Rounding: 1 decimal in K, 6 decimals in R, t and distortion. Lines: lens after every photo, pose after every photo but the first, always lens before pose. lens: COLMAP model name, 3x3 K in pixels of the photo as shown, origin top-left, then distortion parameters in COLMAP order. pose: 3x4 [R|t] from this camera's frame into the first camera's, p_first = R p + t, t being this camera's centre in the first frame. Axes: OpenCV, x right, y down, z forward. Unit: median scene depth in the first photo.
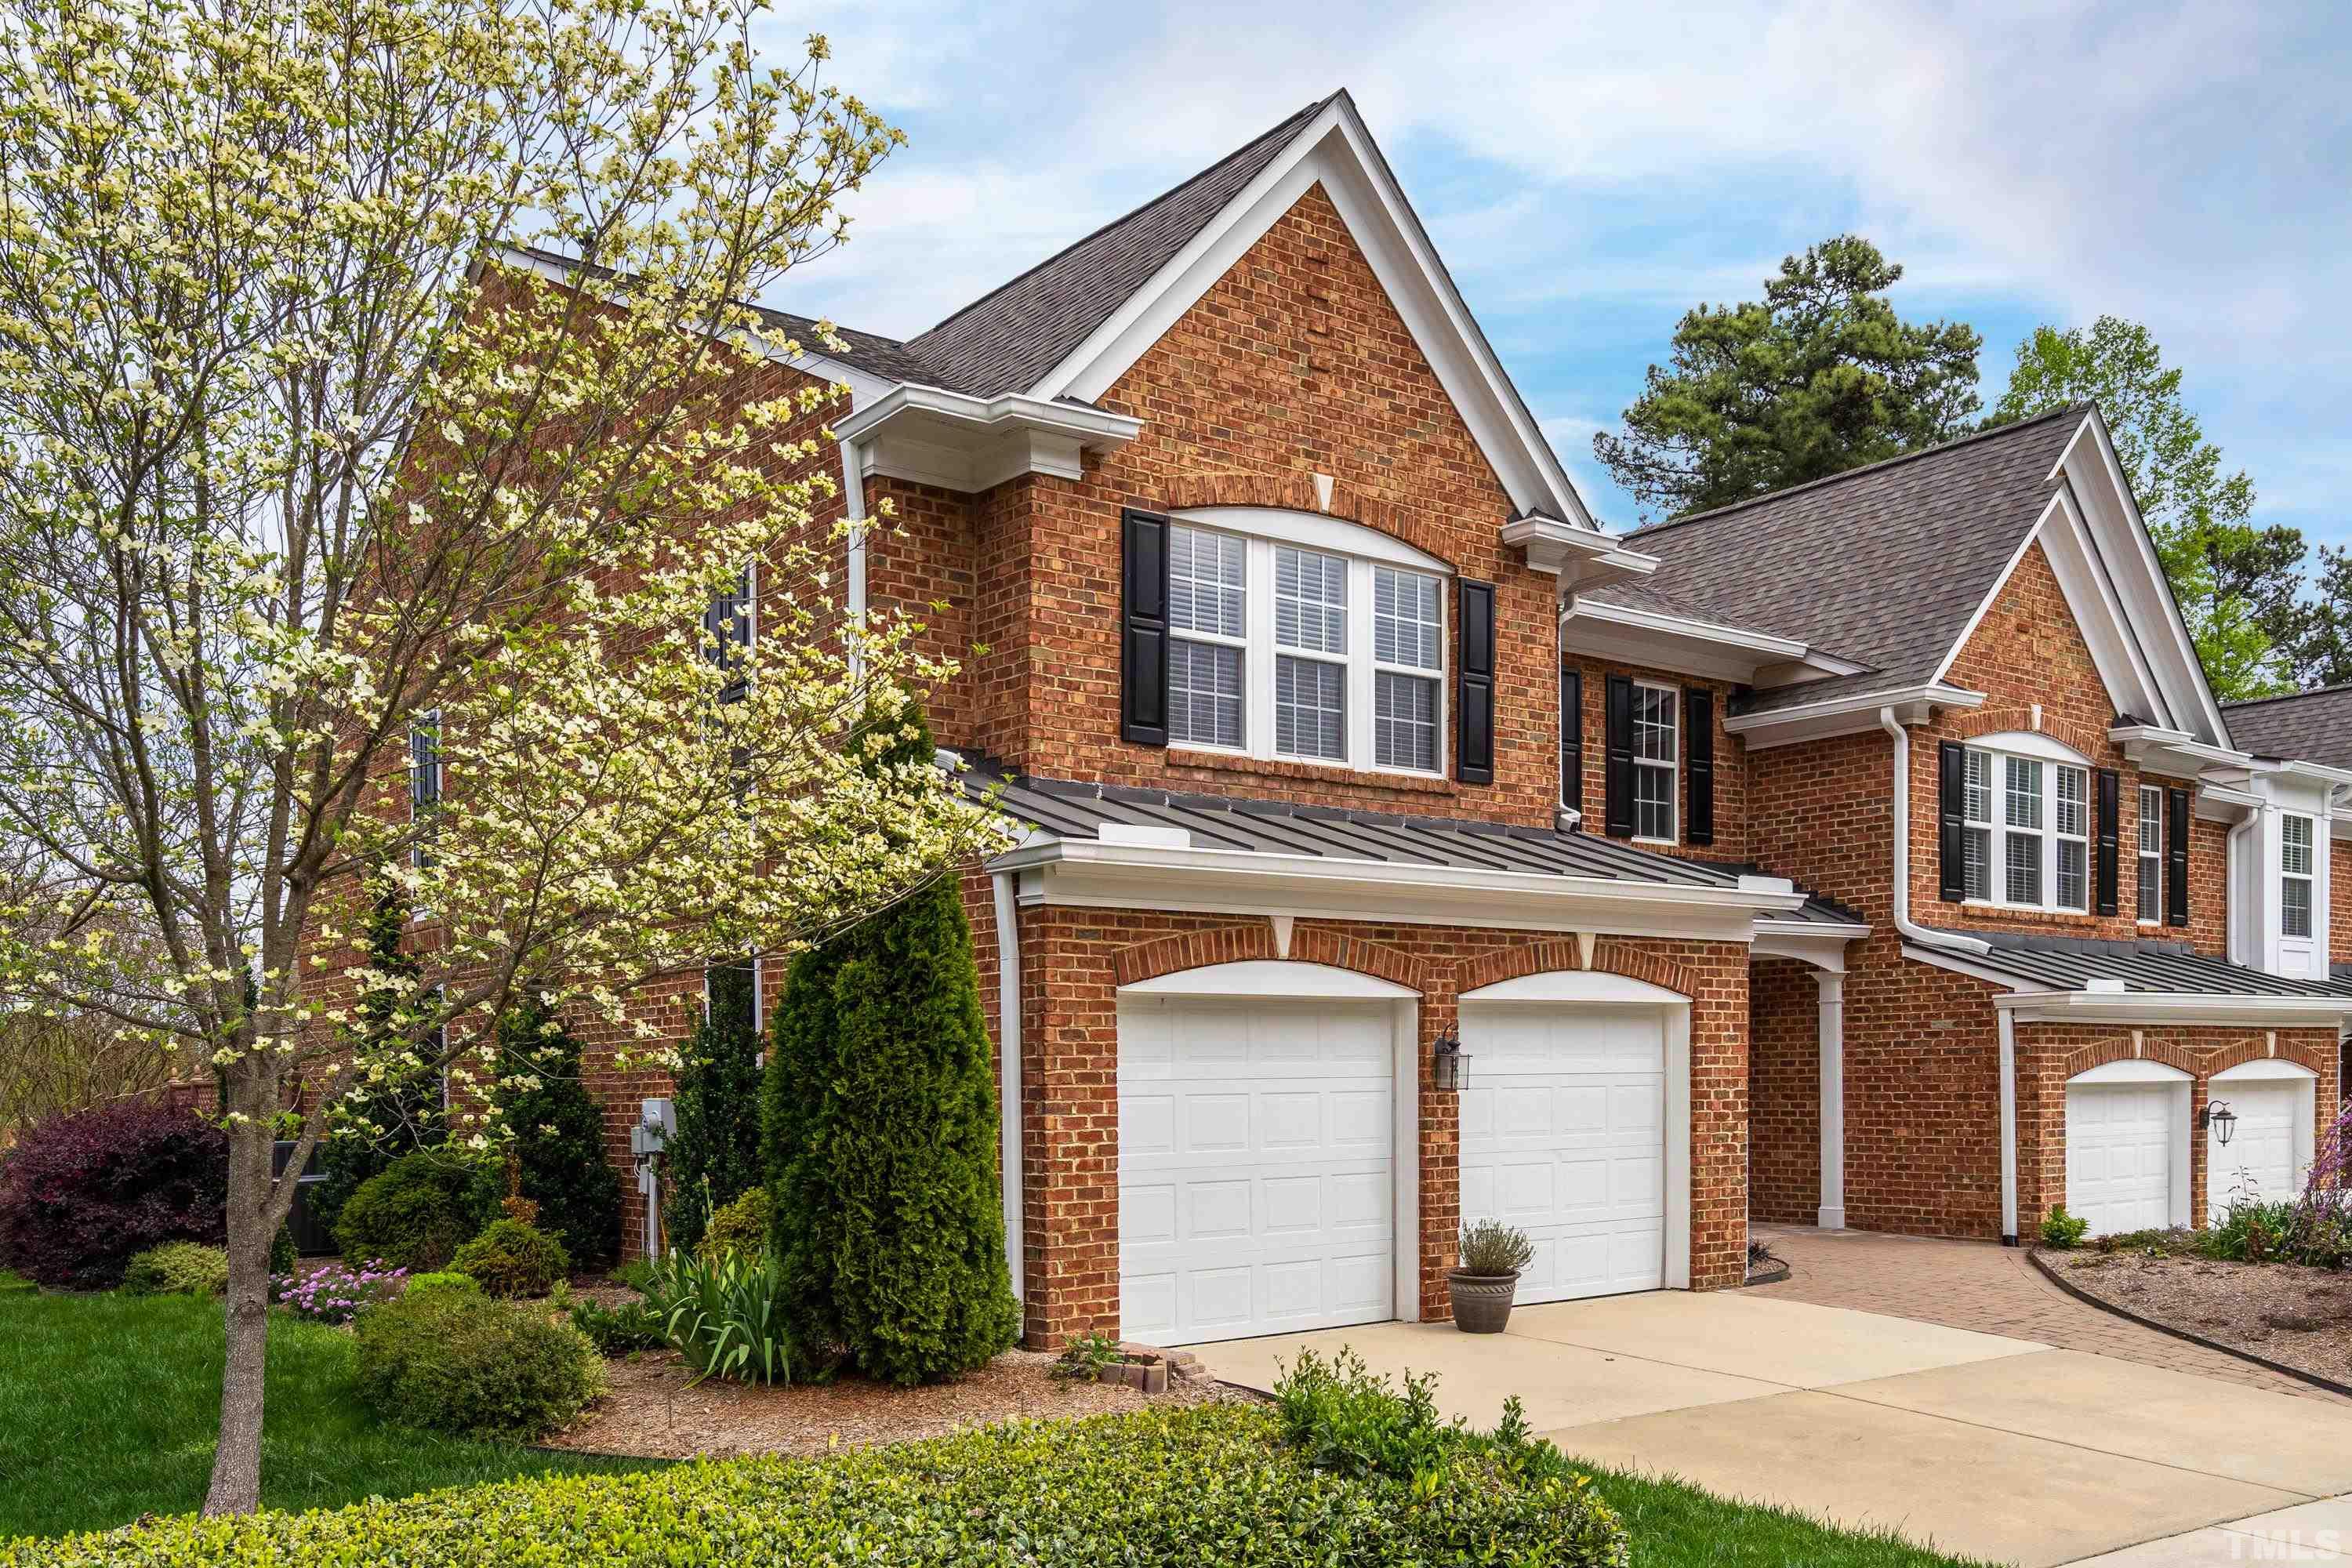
lens RADIAL K [[2049.7, 0, 1174.6], [0, 2049.7, 1052.7], [0, 0, 1]] dist [0.019275, -0.028356]
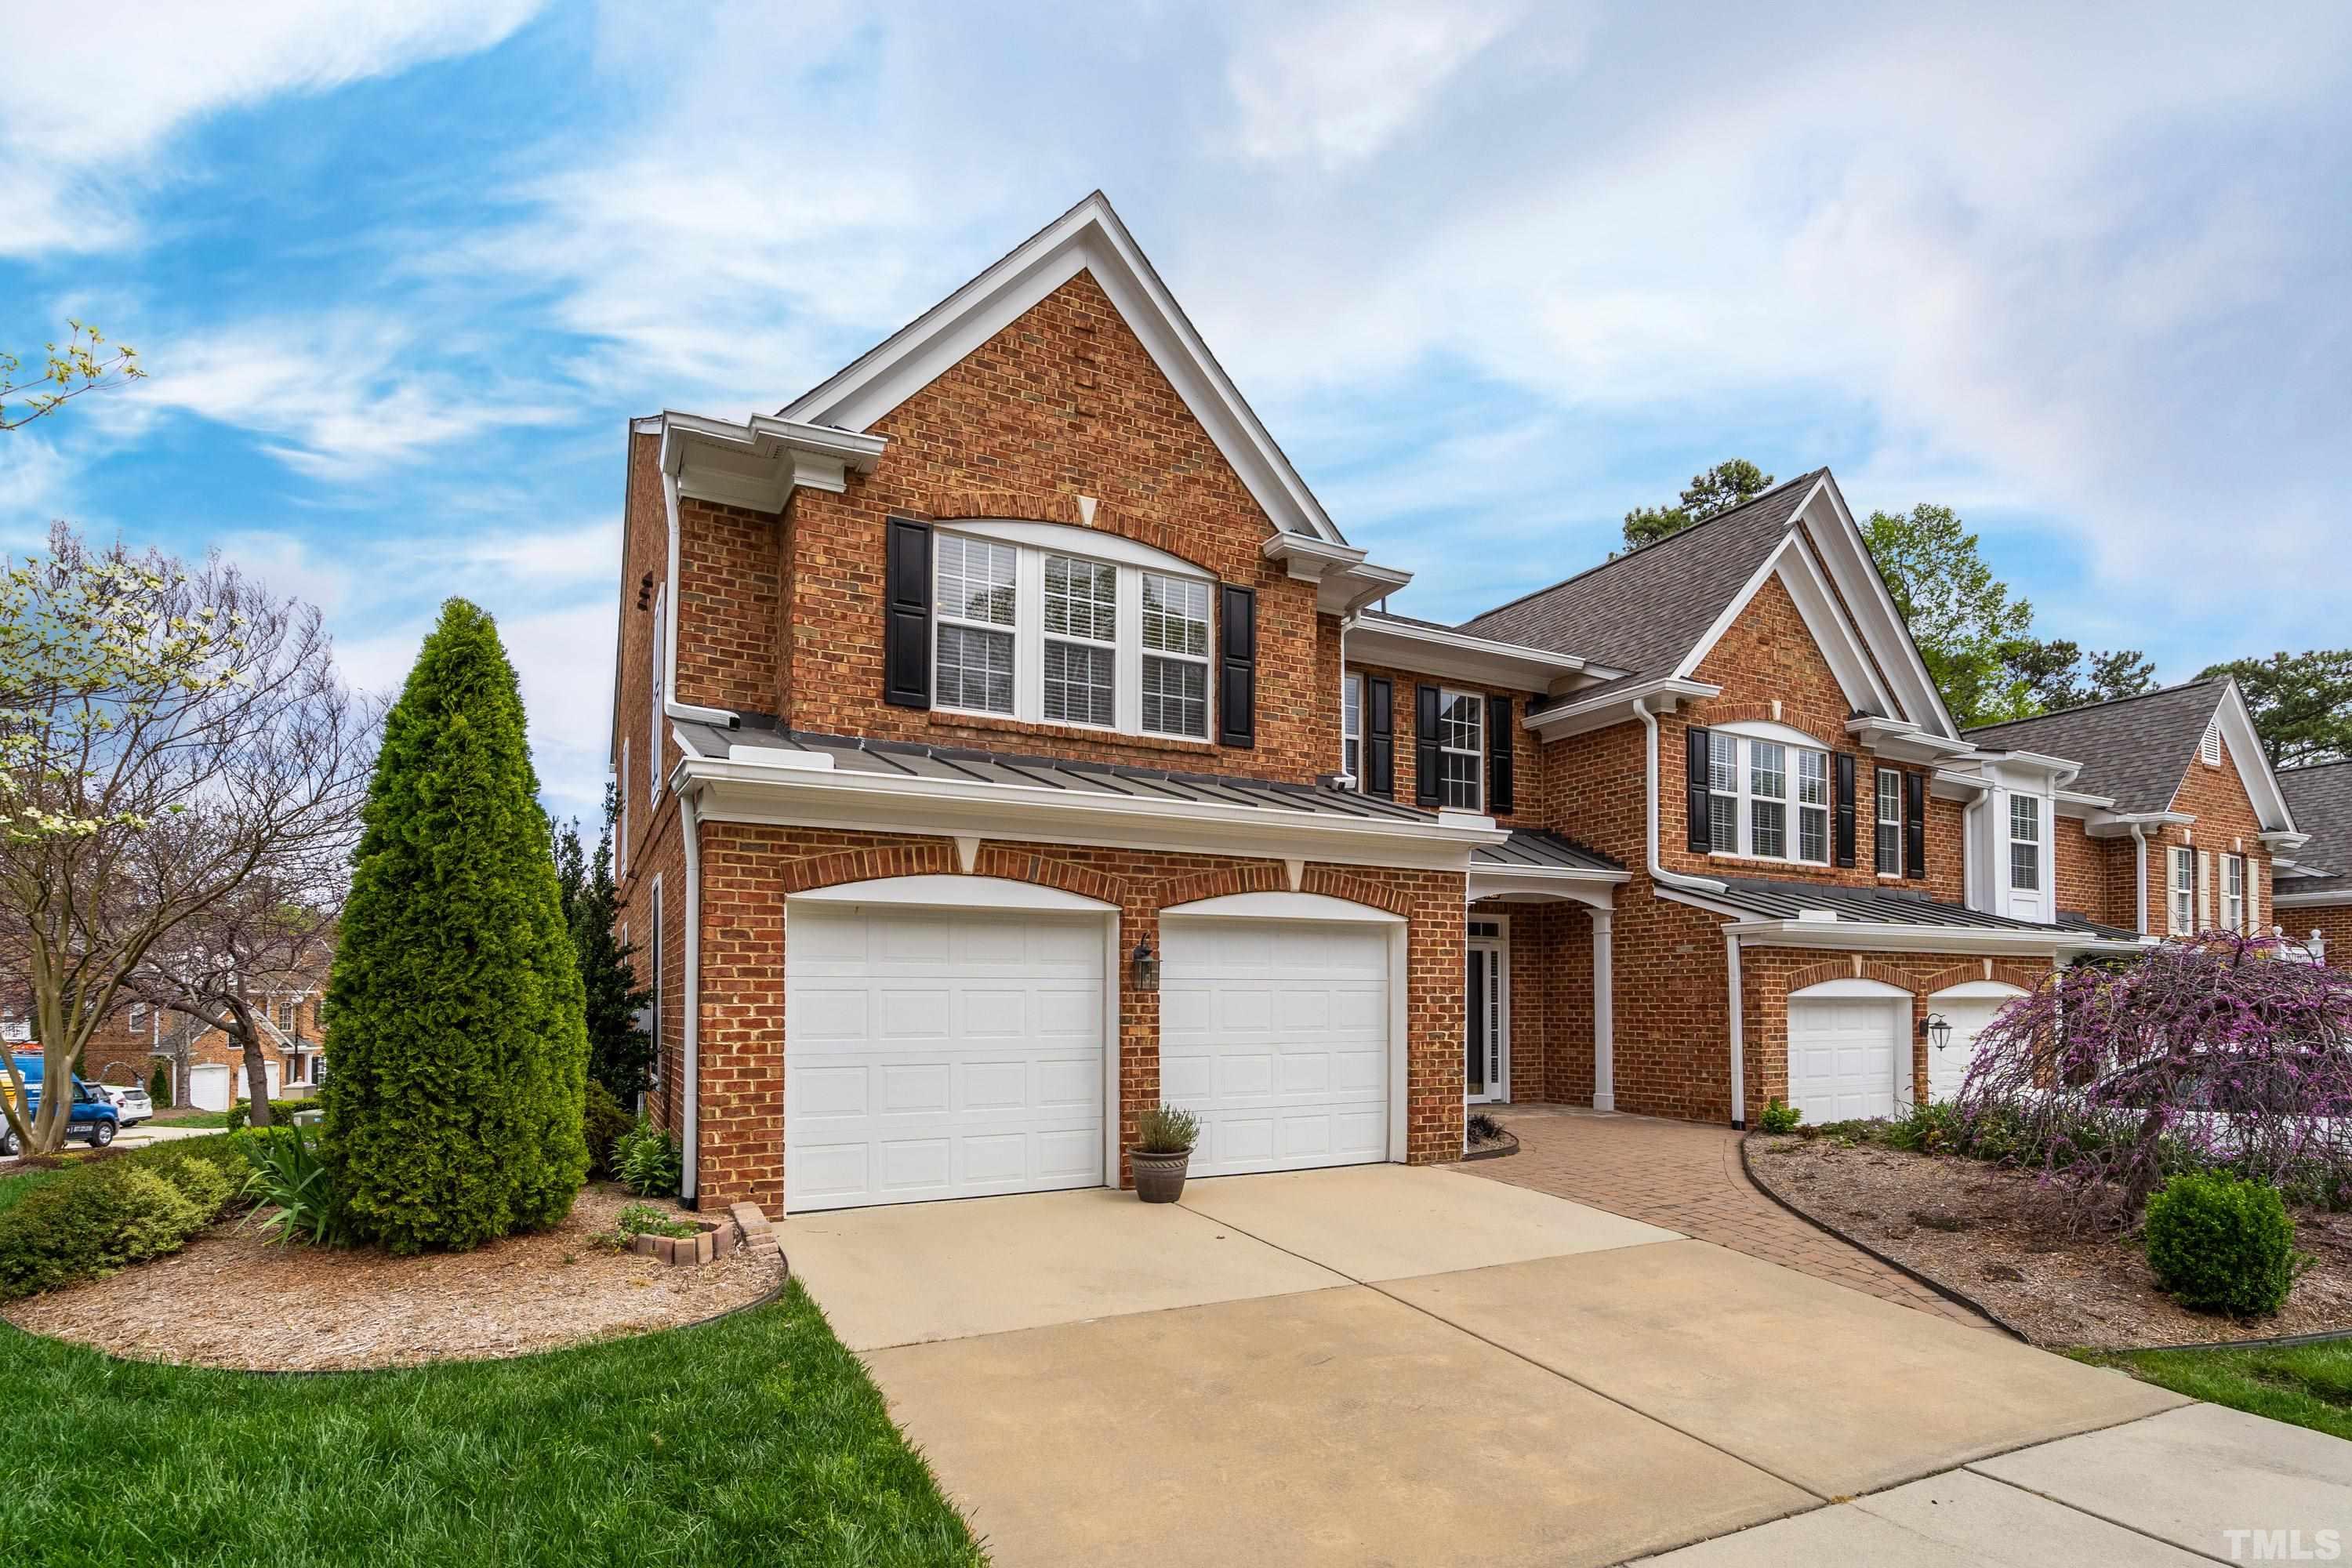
lens RADIAL K [[1141.2, 0, 1180.4], [0, 1141.2, 950.6], [0, 0, 1]] dist [-0.009764, 0.001311]
pose [[0.983598, 0.001242, -0.180370, 0.241141], [-0.007416, 0.999409, -0.033562, 0.015463], [0.180222, 0.034349, 0.983026, 0.324476]]
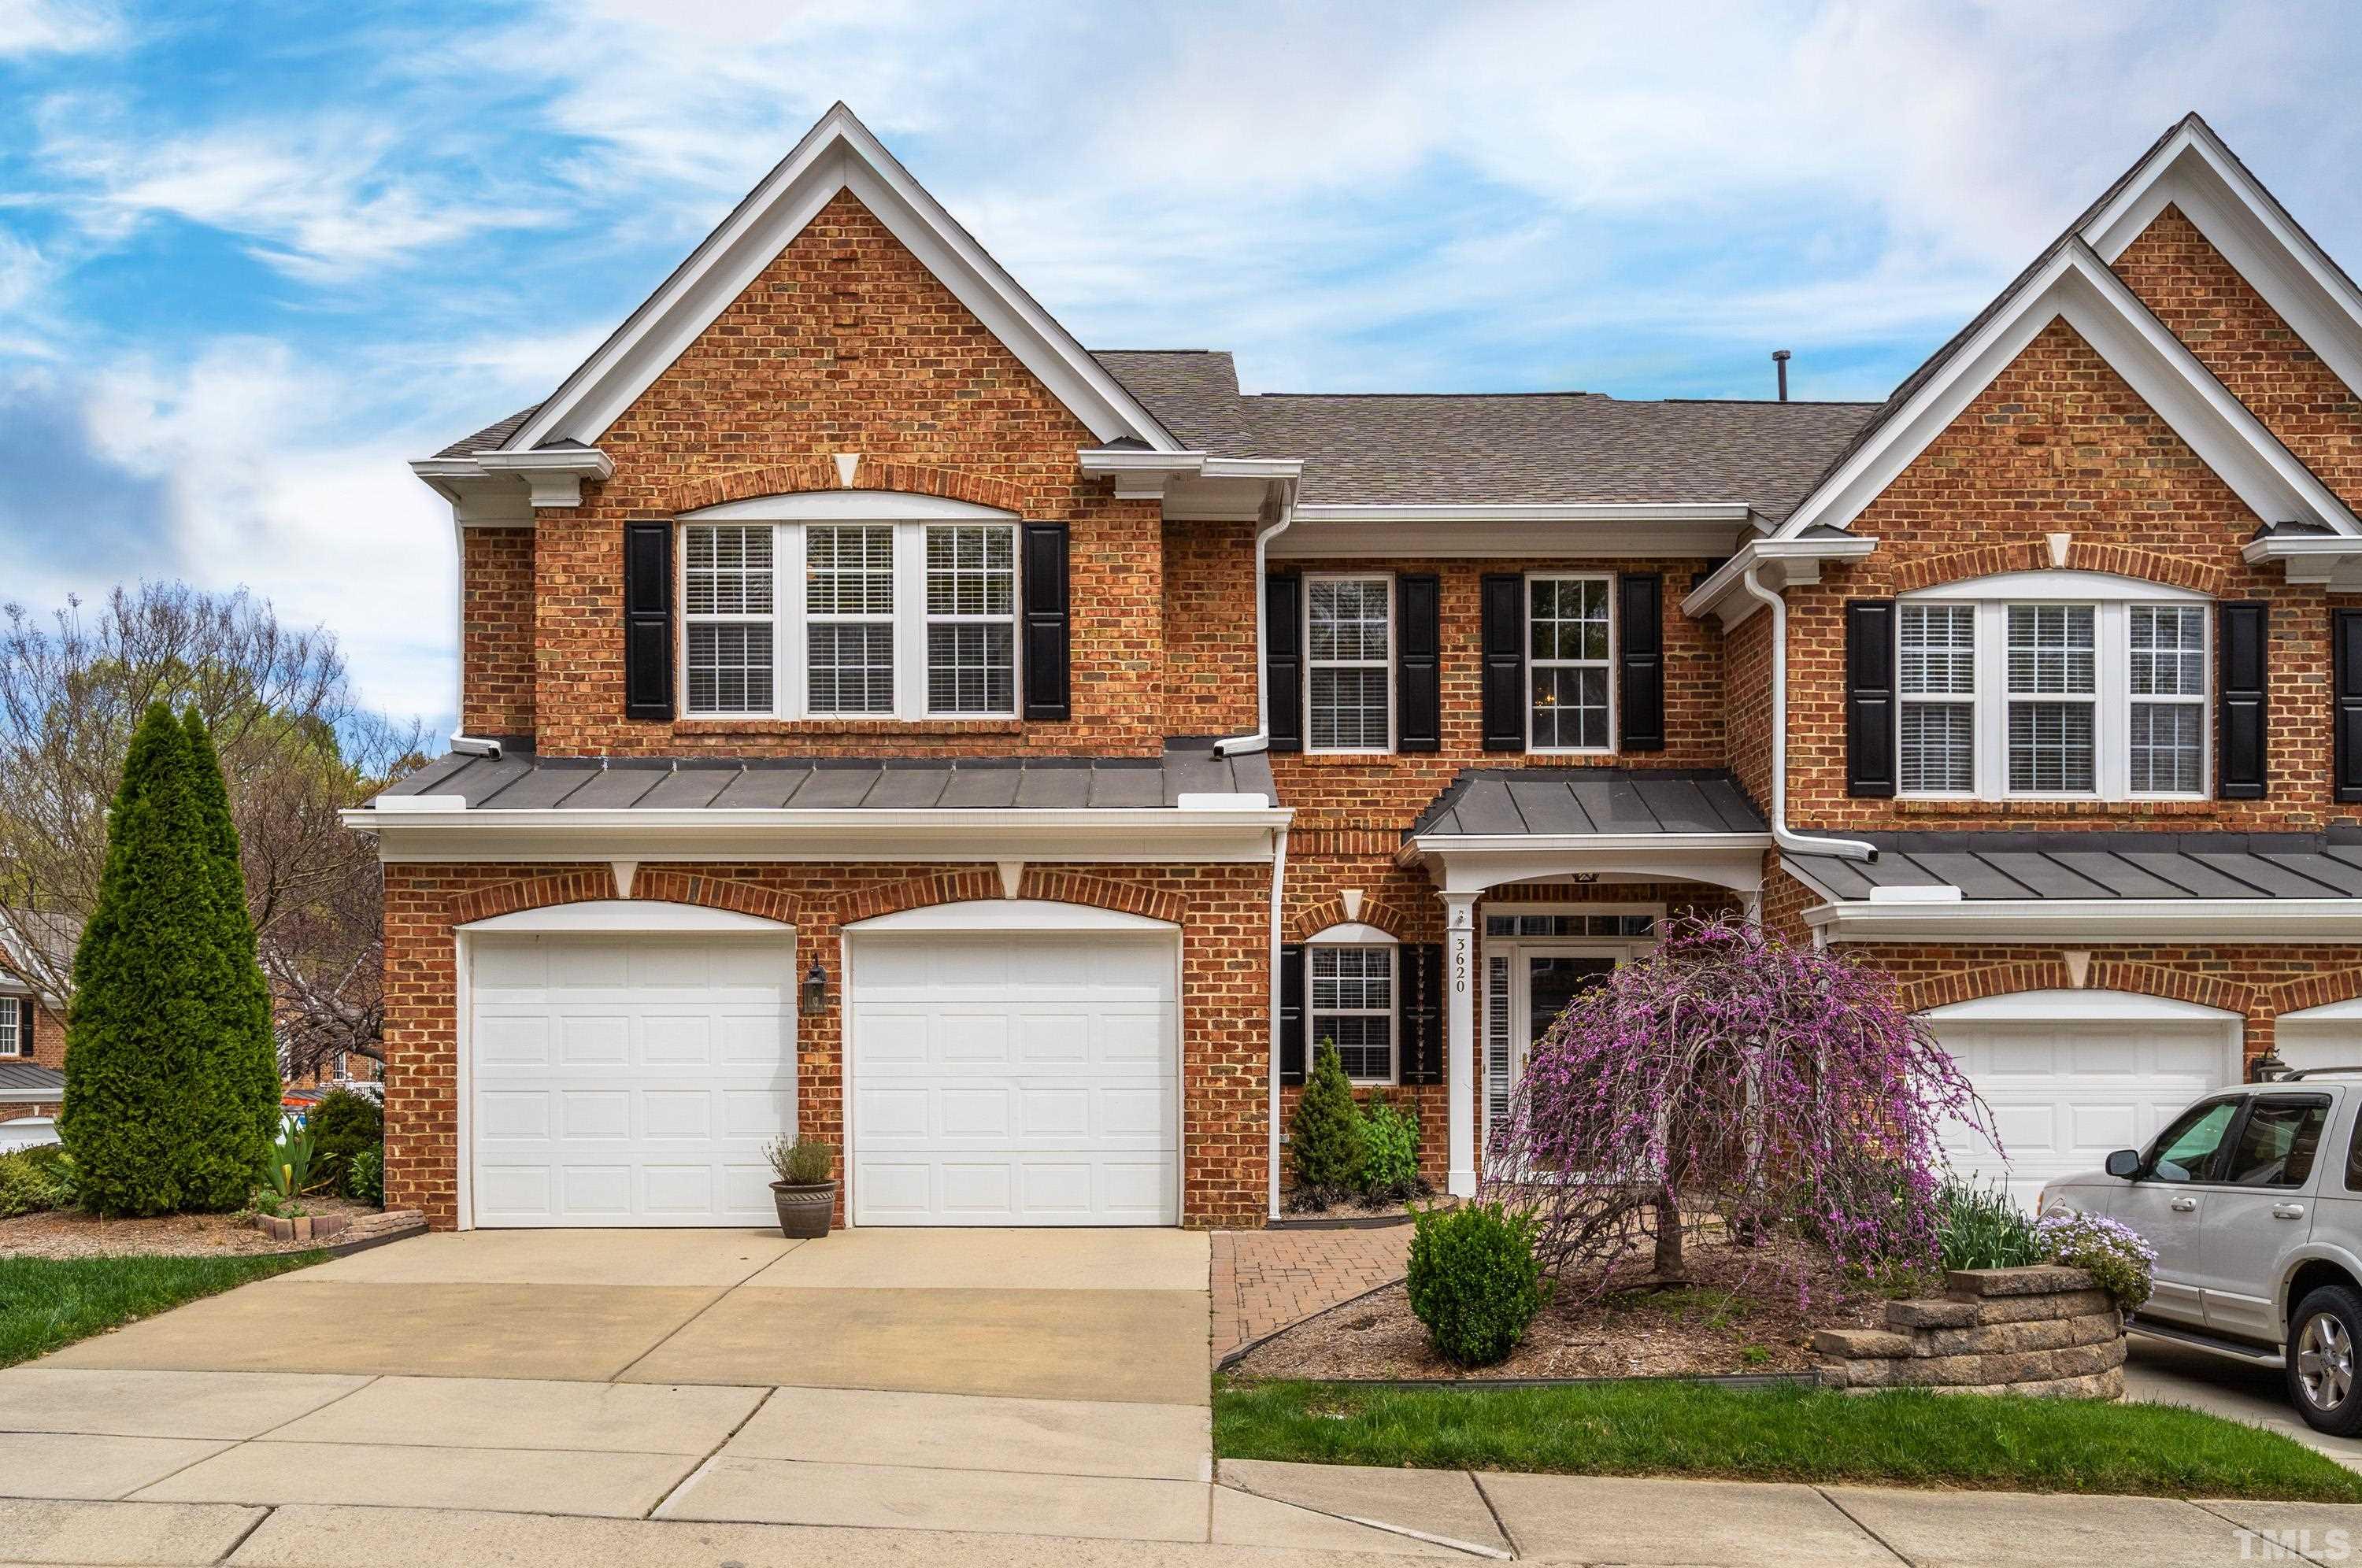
lens RADIAL K [[2214.8, 0, 1186.3], [0, 2214.8, 1008.2], [0, 0, 1]] dist [0.013275, -0.006658]
pose [[0.772519, -0.007159, -0.634951, 0.911629], [-0.001719, 0.999909, -0.013365, 0.026815], [0.634989, 0.011416, 0.772437, 0.198773]]
